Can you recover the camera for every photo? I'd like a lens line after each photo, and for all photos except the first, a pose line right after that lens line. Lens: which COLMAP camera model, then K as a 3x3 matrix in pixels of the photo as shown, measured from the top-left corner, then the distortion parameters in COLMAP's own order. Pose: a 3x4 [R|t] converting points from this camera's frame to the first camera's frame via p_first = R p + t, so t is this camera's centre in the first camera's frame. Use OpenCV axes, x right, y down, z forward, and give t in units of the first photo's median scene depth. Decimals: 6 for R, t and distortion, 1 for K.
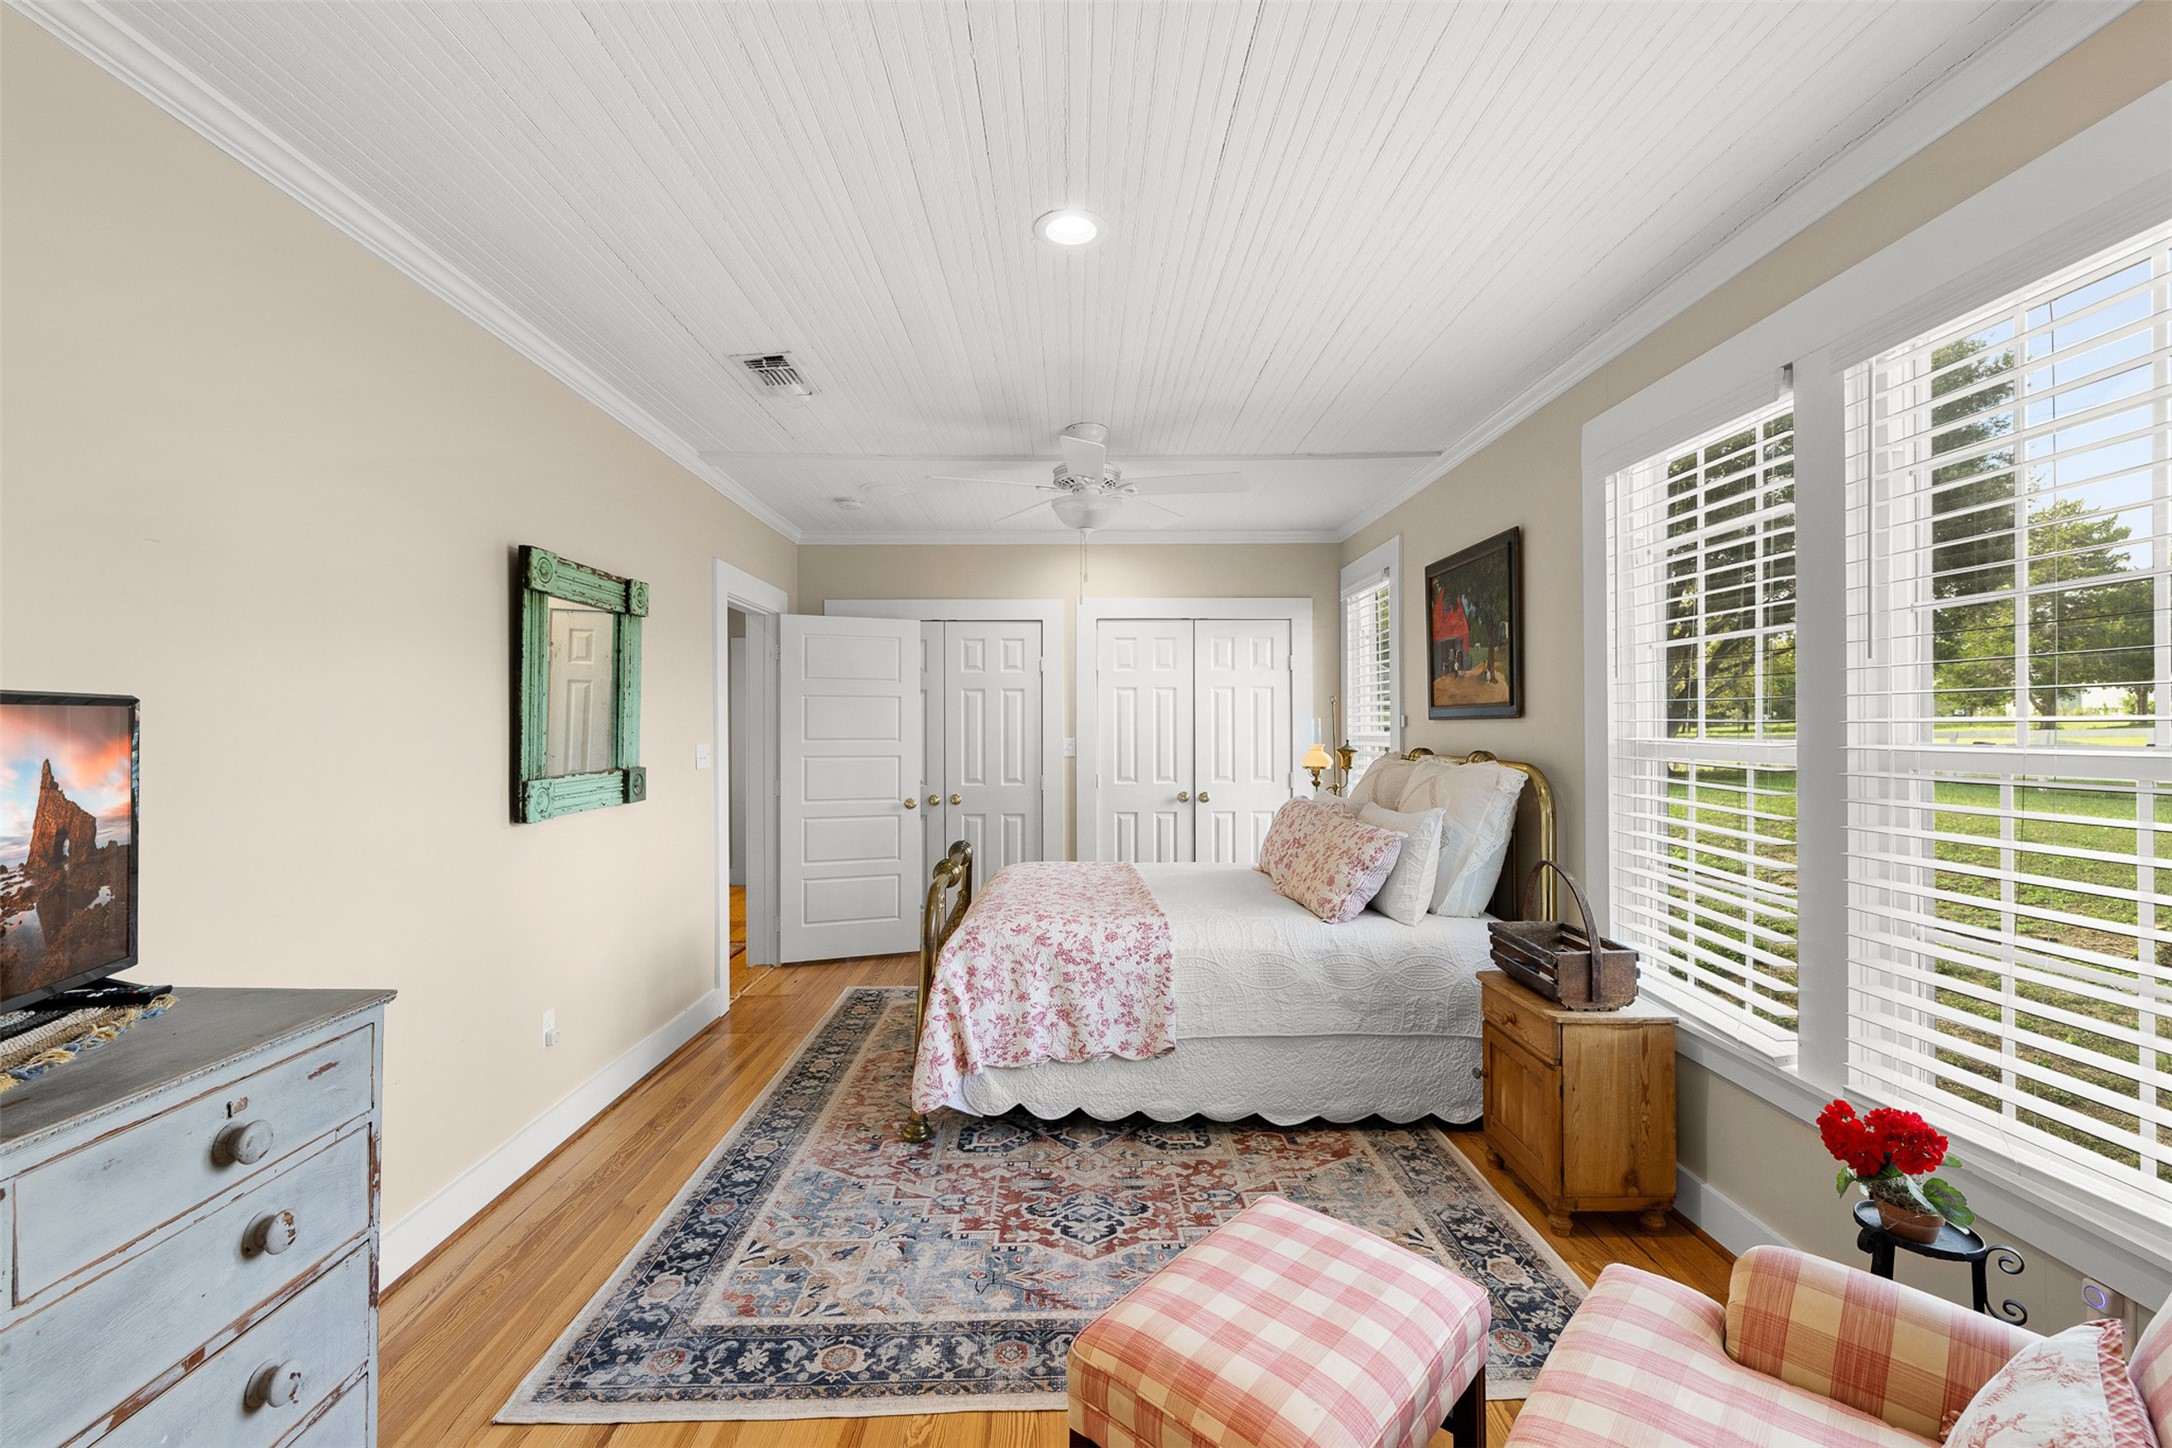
lens RADIAL K [[937.0, 0, 1084.8], [0, 937.0, 720.0], [0, 0, 1]] dist [-0.000613, 0.000216]
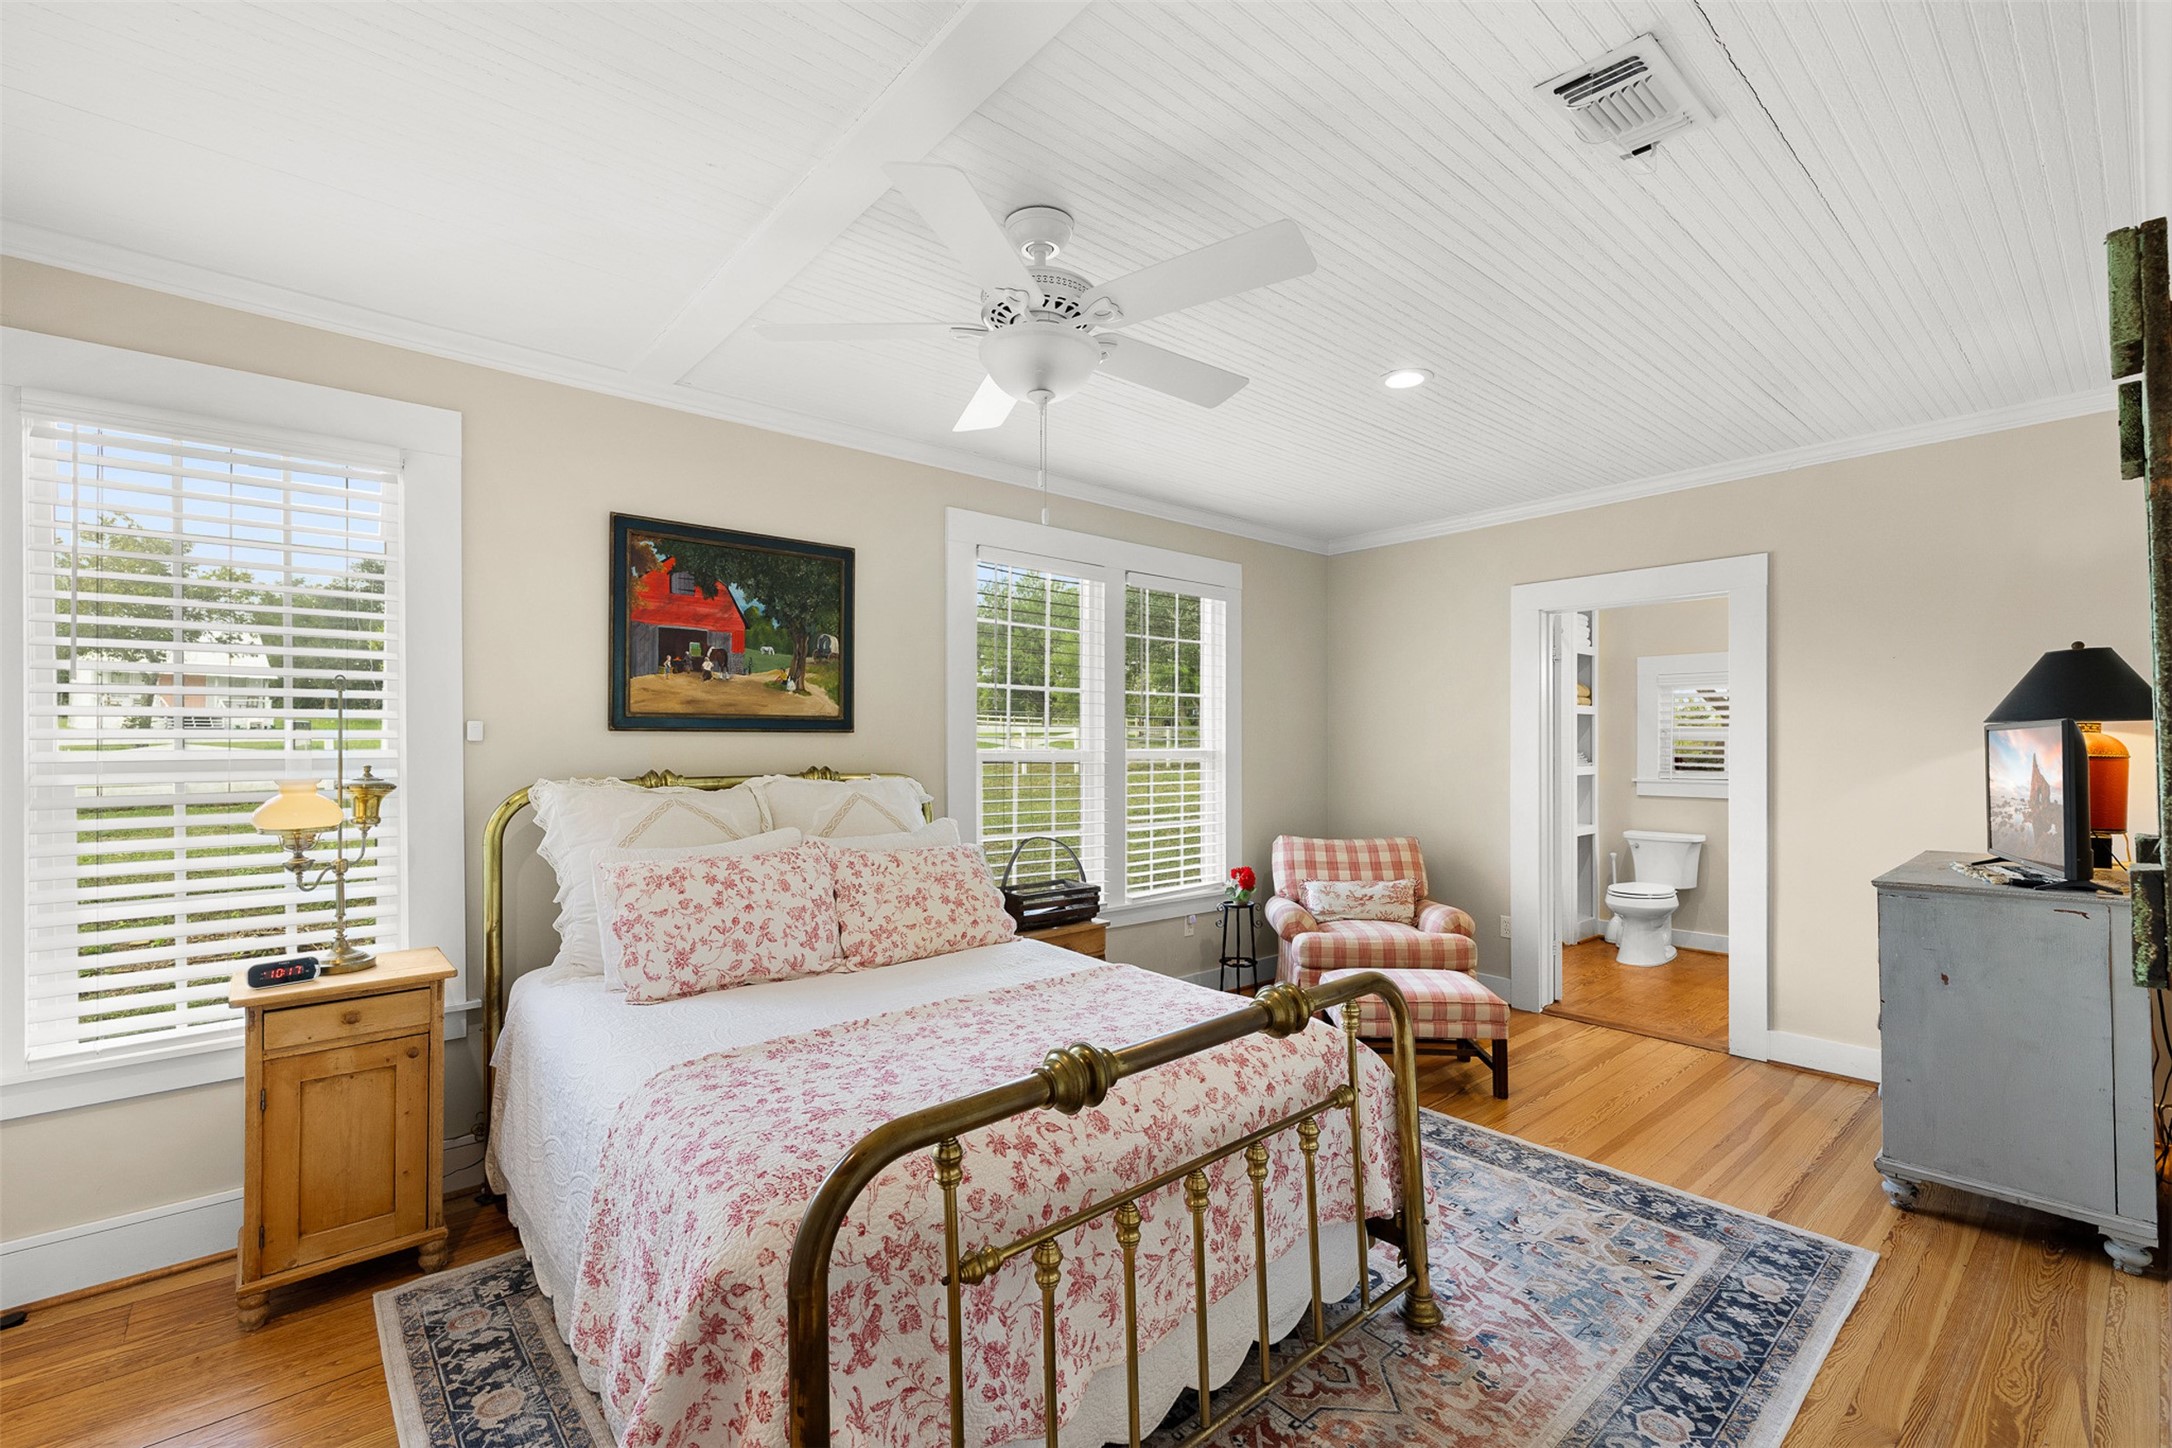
lens RADIAL K [[937.0, 0, 1080.5], [0, 937.0, 730.5], [0, 0, 1]] dist [-0.000613, 0.000216]
pose [[-0.645412, 0.007446, 0.763799, -0.681998], [-0.004137, 0.999904, -0.013243, 0.013315], [-0.763824, -0.011707, -0.645319, 2.029116]]
